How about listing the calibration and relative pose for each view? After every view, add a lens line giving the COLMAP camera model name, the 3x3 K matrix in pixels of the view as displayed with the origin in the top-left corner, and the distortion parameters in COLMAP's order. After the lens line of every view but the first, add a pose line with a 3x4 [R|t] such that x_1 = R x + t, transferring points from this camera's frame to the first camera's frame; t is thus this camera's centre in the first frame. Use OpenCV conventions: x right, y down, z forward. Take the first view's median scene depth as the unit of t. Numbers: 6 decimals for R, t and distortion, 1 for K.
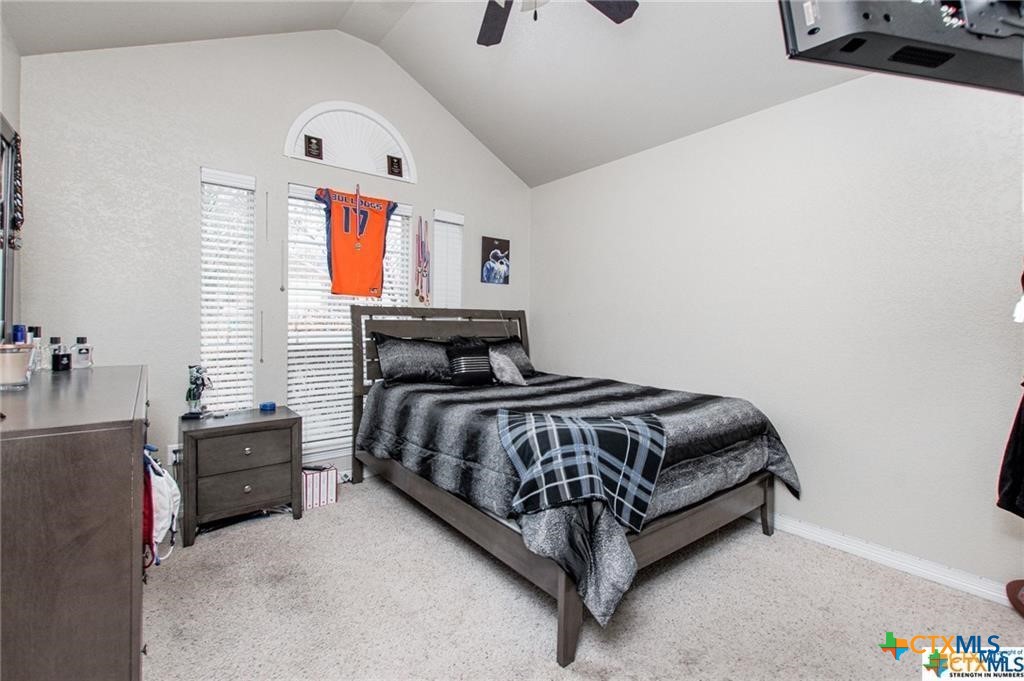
lens RADIAL K [[452.7, 0, 508.0], [0, 452.7, 317.2], [0, 0, 1]] dist [-0.000149, -0.000549]
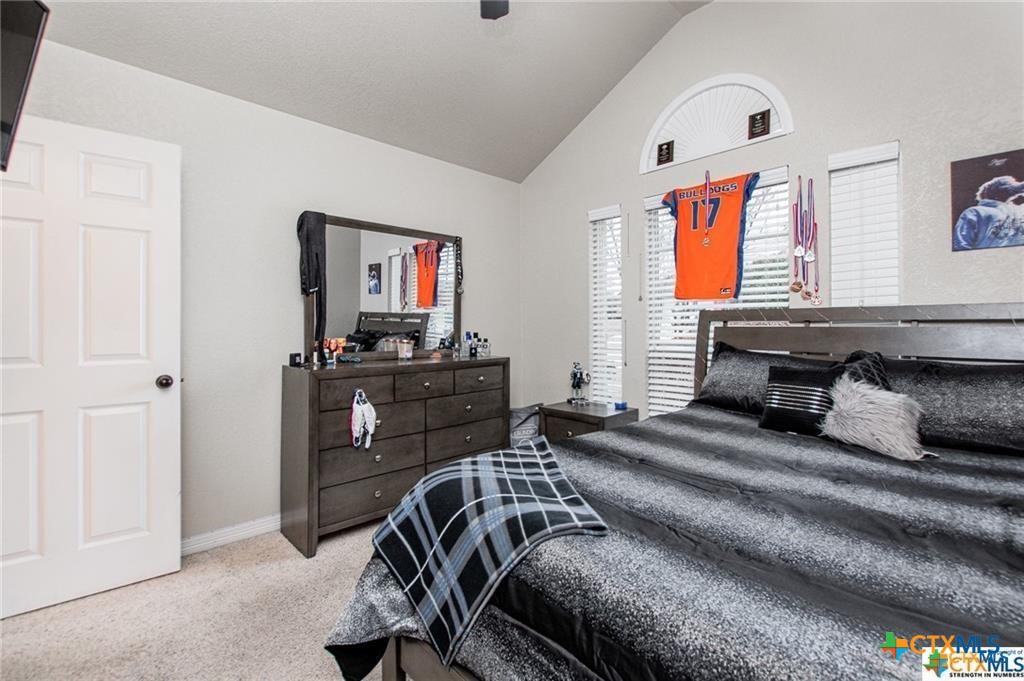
lens RADIAL K [[452.7, 0, 508.0], [0, 452.7, 317.2], [0, 0, 1]] dist [-0.000149, -0.000549]
pose [[0.086061, -0.030954, -0.995809, 0.483188], [0.011752, 0.999479, -0.030052, 0.008379], [0.996221, -0.009116, 0.086380, 0.534491]]
